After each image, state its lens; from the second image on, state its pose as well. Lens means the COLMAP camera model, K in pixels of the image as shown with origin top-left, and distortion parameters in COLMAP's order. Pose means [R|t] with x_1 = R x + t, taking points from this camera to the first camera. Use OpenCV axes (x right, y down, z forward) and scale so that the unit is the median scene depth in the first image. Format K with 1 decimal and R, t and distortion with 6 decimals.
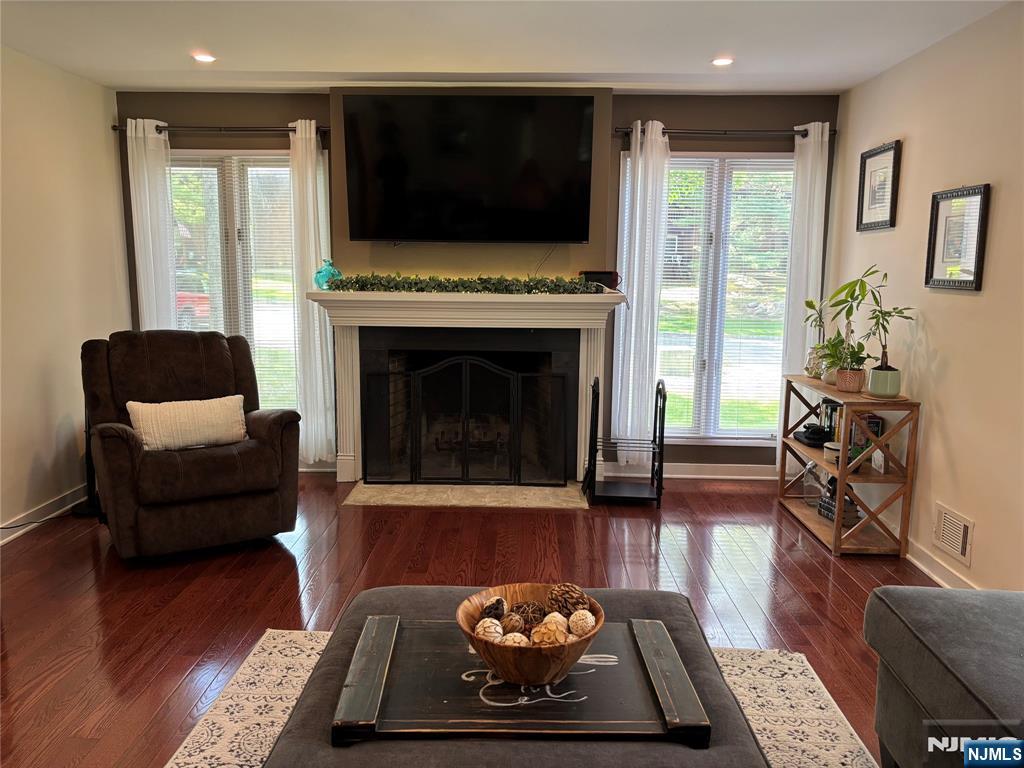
lens RADIAL K [[779.9, 0, 503.5], [0, 779.9, 388.7], [0, 0, 1]] dist [0.044014, -0.049518]
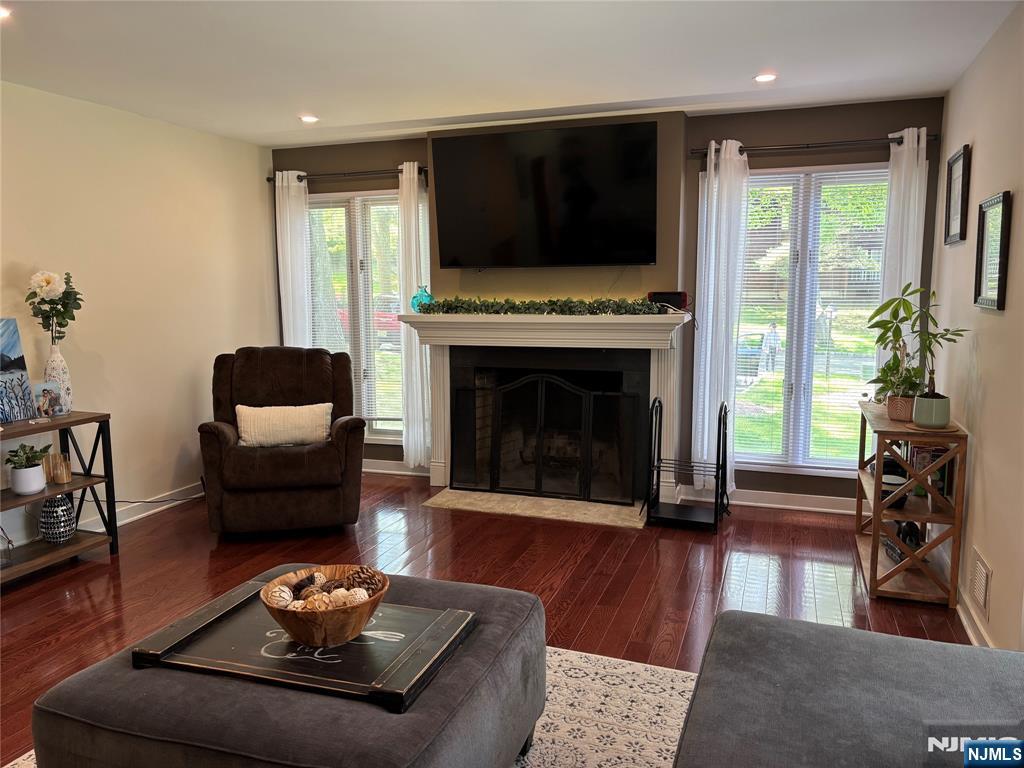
lens RADIAL K [[779.9, 0, 503.4], [0, 779.9, 386.9], [0, 0, 1]] dist [0.044014, -0.049518]
pose [[0.947990, 0.025782, -0.317254, 0.247190], [-0.035074, 0.999106, -0.023611, 0.002161], [0.316362, 0.033511, 0.948047, -0.014801]]
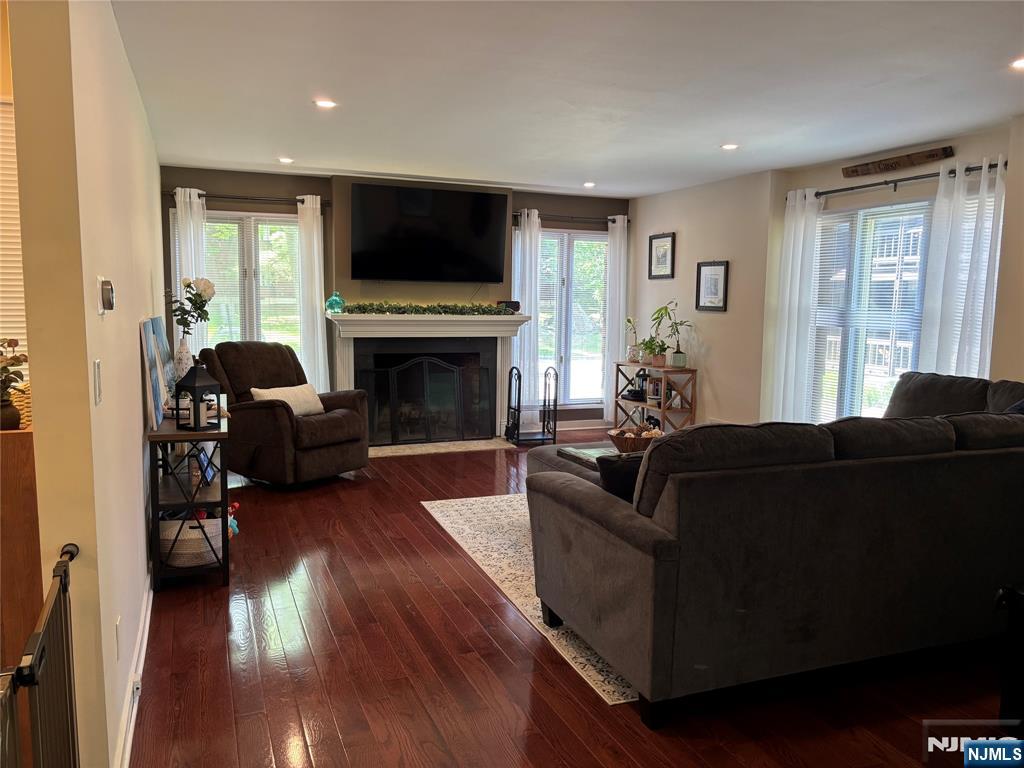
lens RADIAL K [[779.9, 0, 515.0], [0, 779.9, 391.5], [0, 0, 1]] dist [0.044014, -0.049518]
pose [[0.915657, -0.043894, 0.399557, -0.516091], [0.056169, 0.998239, -0.019058, 0.066108], [-0.398017, 0.039893, 0.916510, -0.462797]]
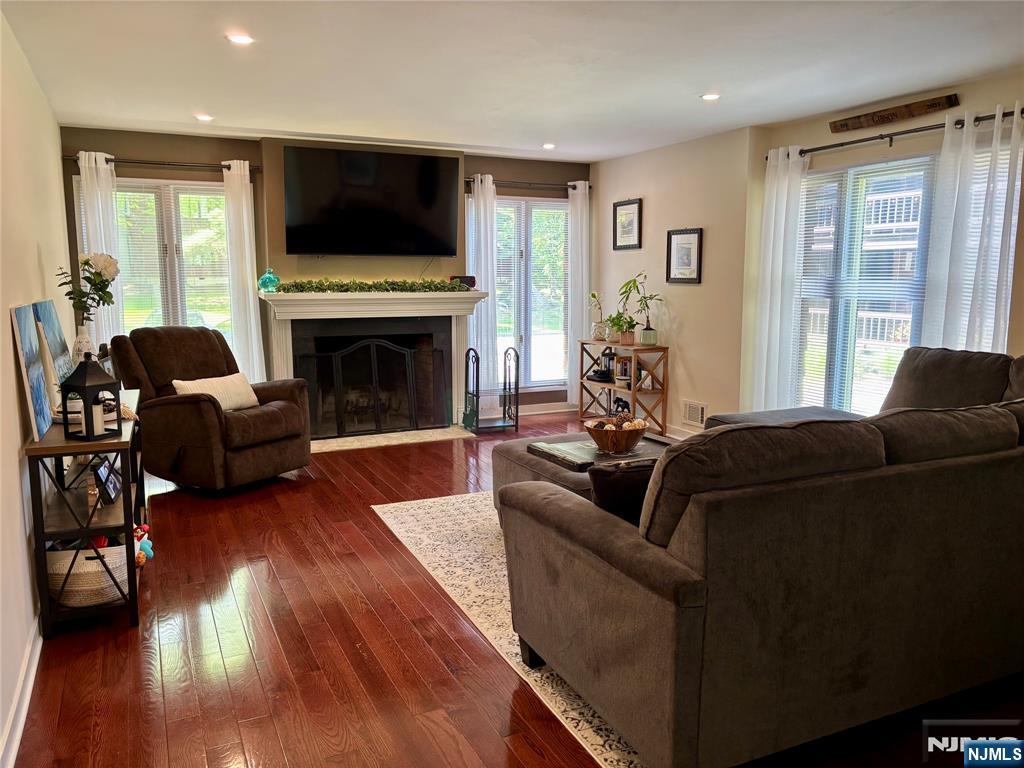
lens RADIAL K [[779.9, 0, 508.3], [0, 779.9, 388.9], [0, 0, 1]] dist [0.044014, -0.049518]
pose [[0.891217, -0.076430, 0.447092, -0.474479], [0.079591, 0.996758, 0.011741, 0.049916], [-0.446540, 0.025120, 0.894411, -0.338699]]
